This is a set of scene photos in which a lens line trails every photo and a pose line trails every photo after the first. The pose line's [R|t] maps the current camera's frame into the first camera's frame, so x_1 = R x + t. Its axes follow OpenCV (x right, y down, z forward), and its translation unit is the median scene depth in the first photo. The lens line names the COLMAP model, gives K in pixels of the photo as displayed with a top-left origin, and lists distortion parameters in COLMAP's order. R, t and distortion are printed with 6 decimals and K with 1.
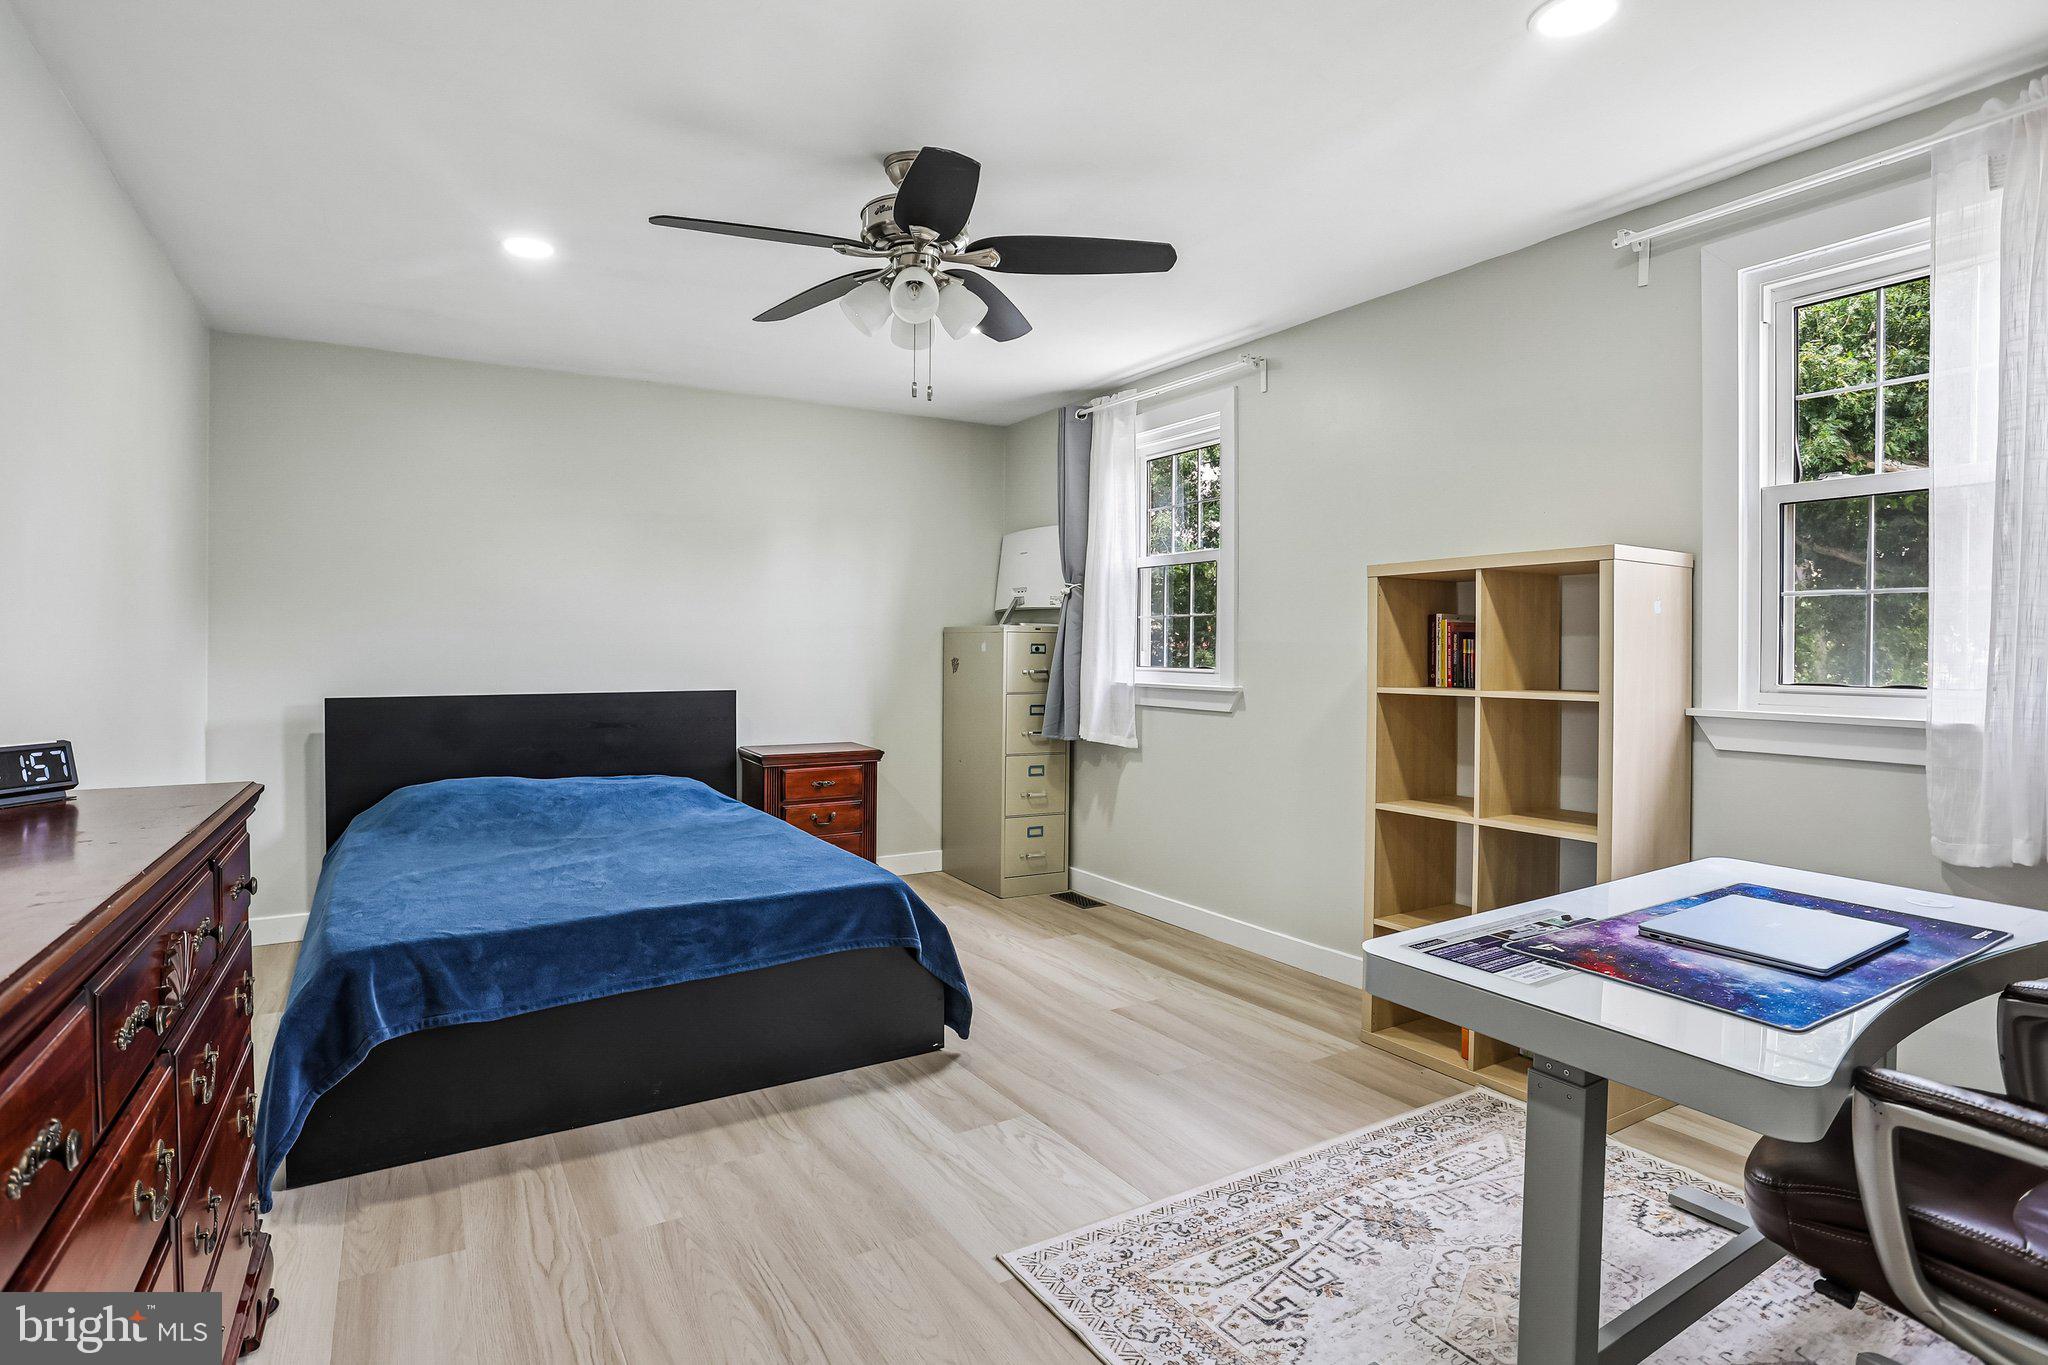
lens RADIAL K [[1038.4, 0, 997.8], [0, 1038.4, 659.3], [0, 0, 1]] dist [-0.082283, 0.040304]
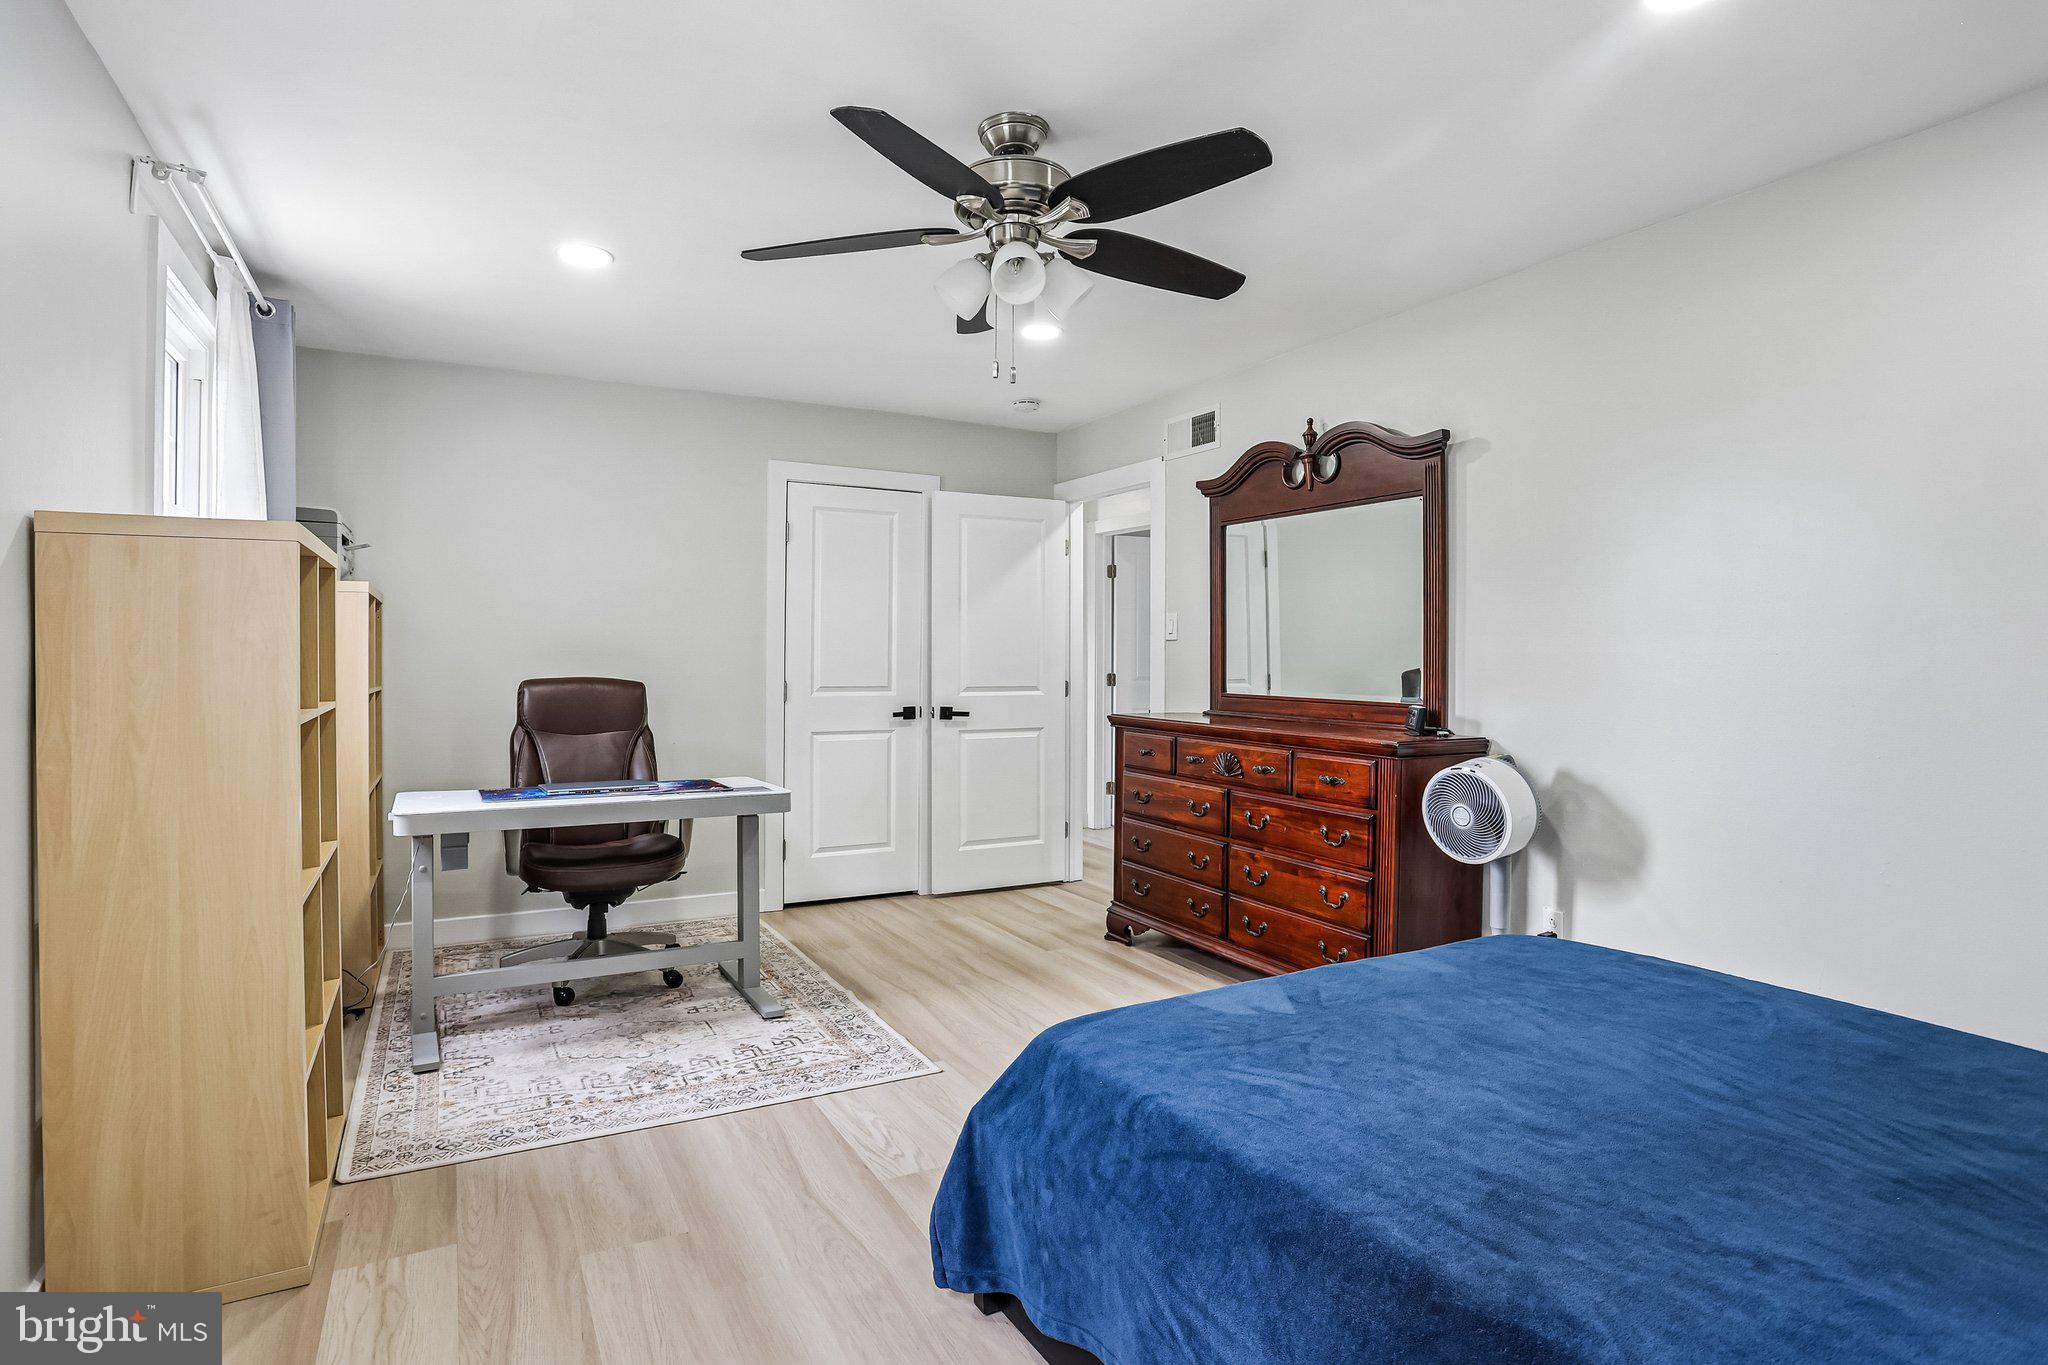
lens RADIAL K [[1038.4, 0, 997.8], [0, 1038.4, 659.3], [0, 0, 1]] dist [-0.082283, 0.040304]
pose [[-0.999263, -0.007044, 0.037726, -0.116593], [-0.006611, 0.999911, 0.011588, -0.024423], [-0.037804, 0.011330, -0.999221, 2.151759]]
